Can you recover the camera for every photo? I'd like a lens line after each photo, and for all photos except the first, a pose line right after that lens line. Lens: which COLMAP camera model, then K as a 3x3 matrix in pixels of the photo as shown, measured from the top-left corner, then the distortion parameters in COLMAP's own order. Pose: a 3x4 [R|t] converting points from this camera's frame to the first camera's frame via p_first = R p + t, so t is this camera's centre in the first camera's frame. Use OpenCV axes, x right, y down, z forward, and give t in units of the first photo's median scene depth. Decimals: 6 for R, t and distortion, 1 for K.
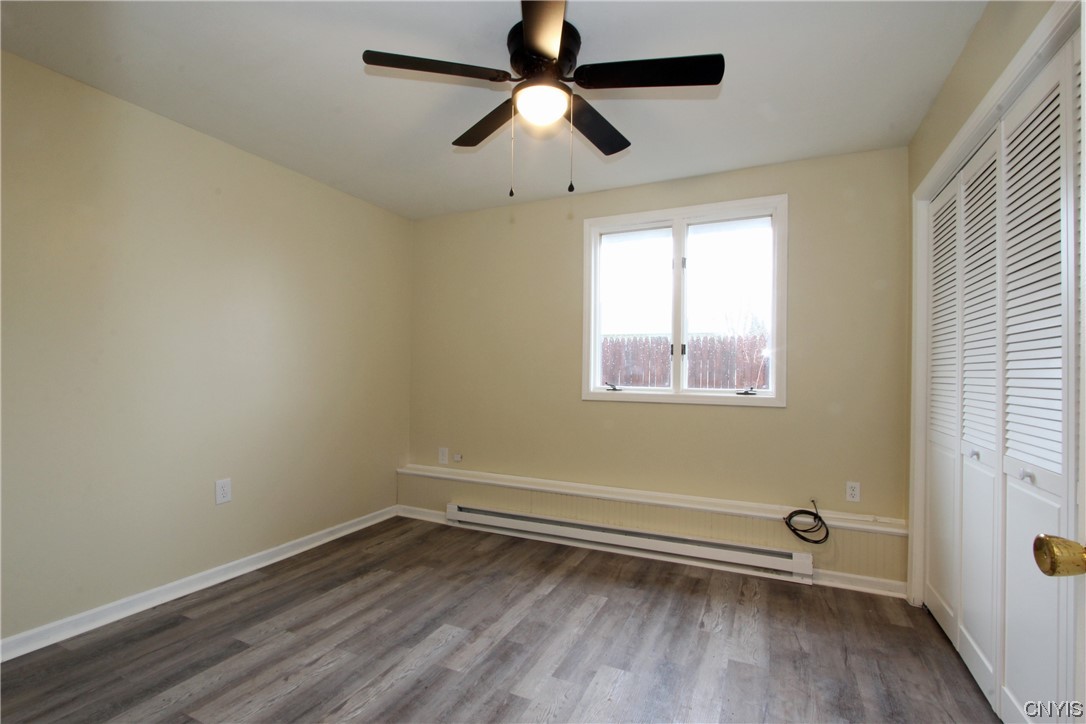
lens RADIAL K [[499.1, 0, 528.0], [0, 499.1, 367.7], [0, 0, 1]] dist [-0.015122, 0.002072]
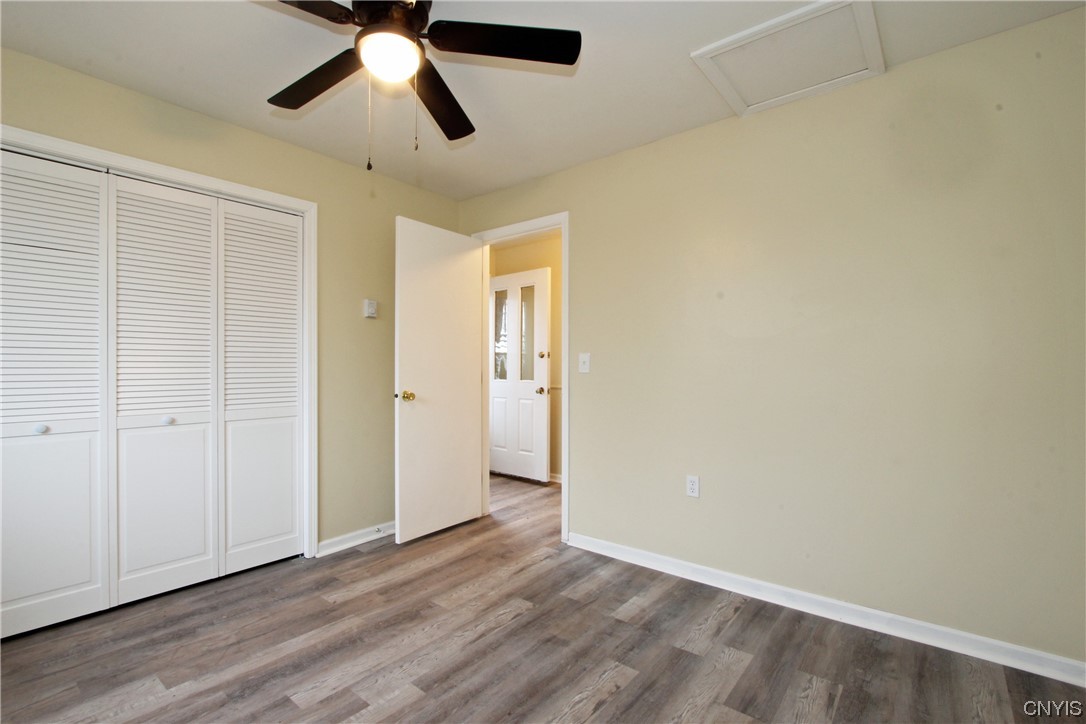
lens RADIAL K [[499.1, 0, 528.0], [0, 499.1, 367.7], [0, 0, 1]] dist [-0.015122, 0.002072]
pose [[-0.972582, -0.009667, 0.232361, -0.447252], [-0.010641, 0.999939, -0.002940, 0.027395], [-0.232318, -0.005332, -0.972625, 1.901099]]
